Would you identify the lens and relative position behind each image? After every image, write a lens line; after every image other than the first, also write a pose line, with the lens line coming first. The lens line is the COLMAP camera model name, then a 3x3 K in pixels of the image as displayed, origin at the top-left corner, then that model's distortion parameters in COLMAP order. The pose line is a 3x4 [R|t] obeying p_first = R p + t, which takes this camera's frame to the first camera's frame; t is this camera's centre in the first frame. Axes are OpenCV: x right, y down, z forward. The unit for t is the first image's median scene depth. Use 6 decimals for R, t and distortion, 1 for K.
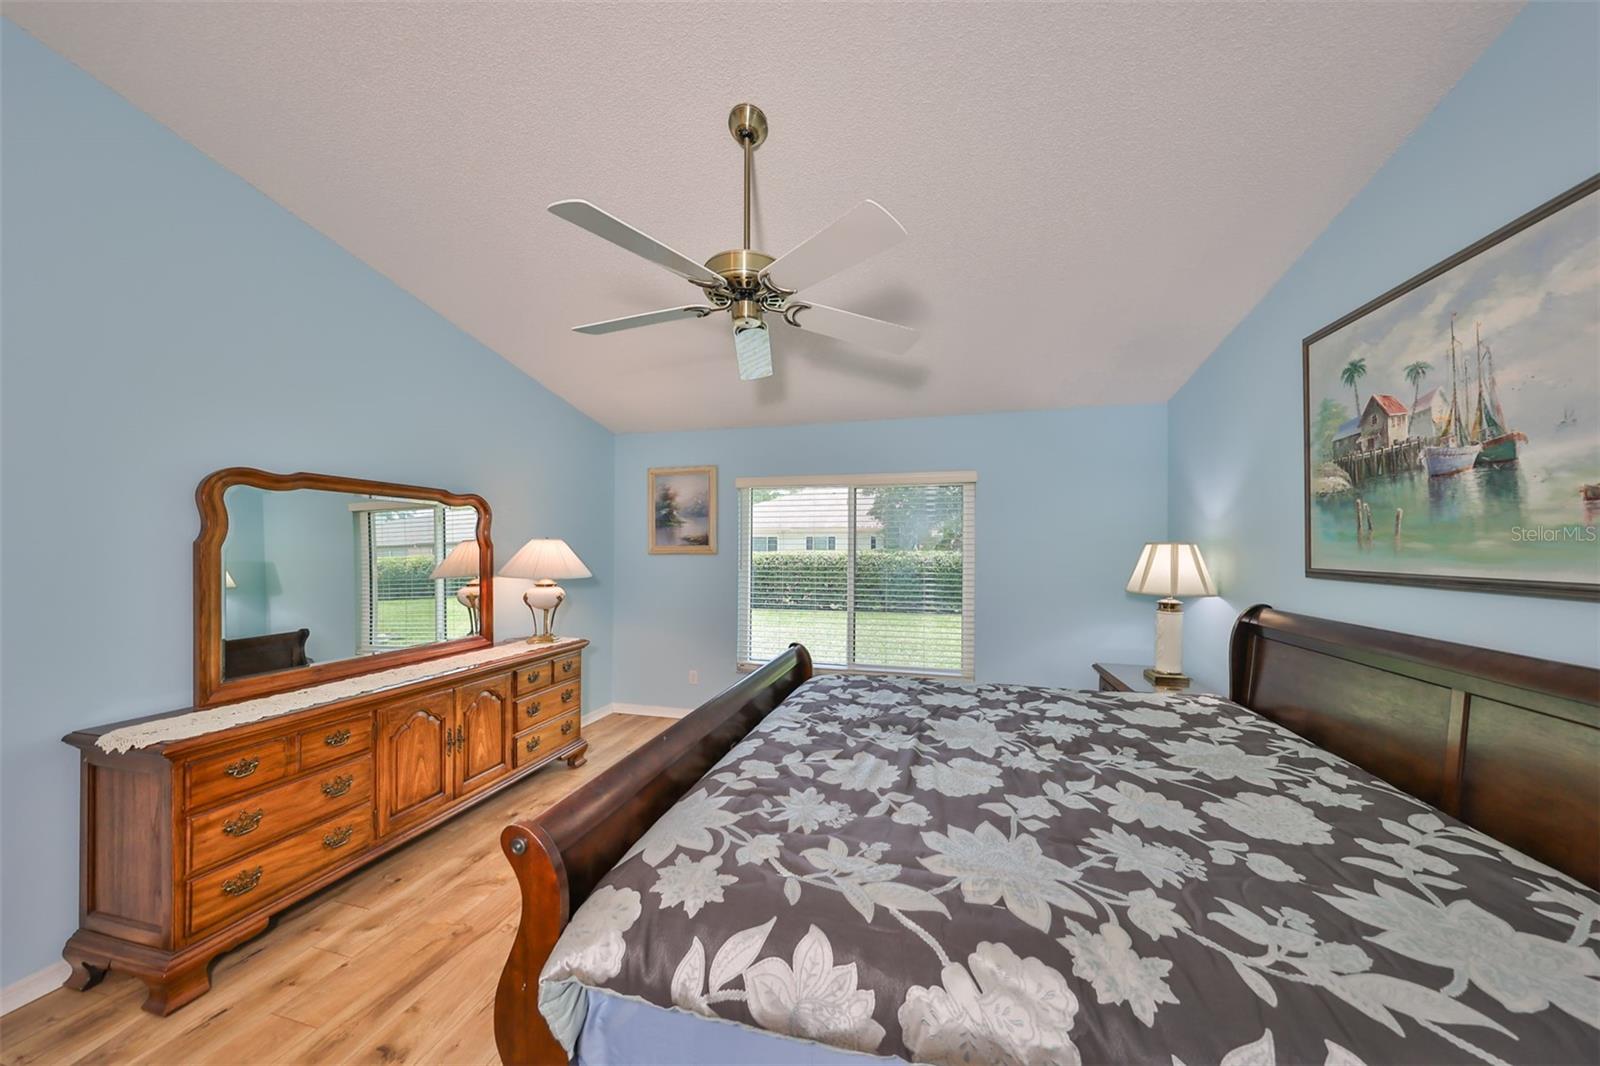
lens RADIAL K [[496.0, 0, 799.8], [0, 496.0, 536.7], [0, 0, 1]] dist [0.000436, 0.000091]
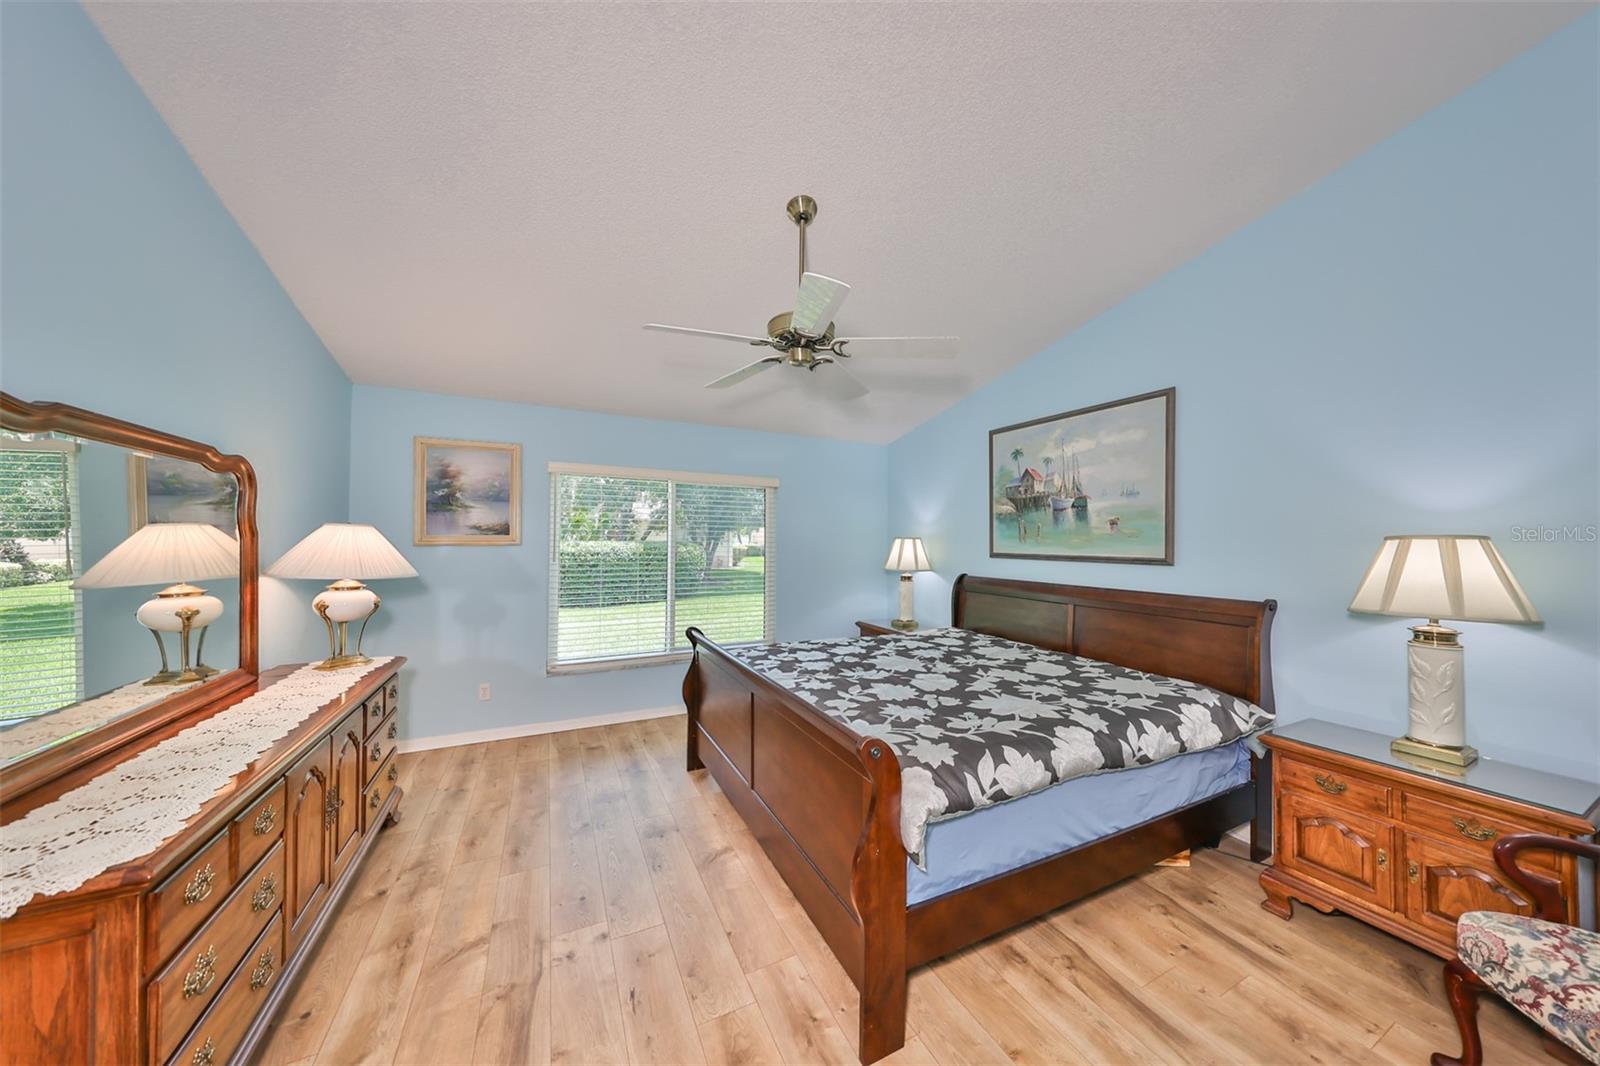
lens RADIAL K [[506.8, 0, 776.9], [0, 506.8, 522.7], [0, 0, 1]] dist [0.005991, -0.000014]
pose [[0.770003, 0.028339, 0.637410, -1.064252], [-0.022218, 0.999598, -0.017603, 0.002096], [-0.637653, -0.000607, 0.770323, 0.043302]]
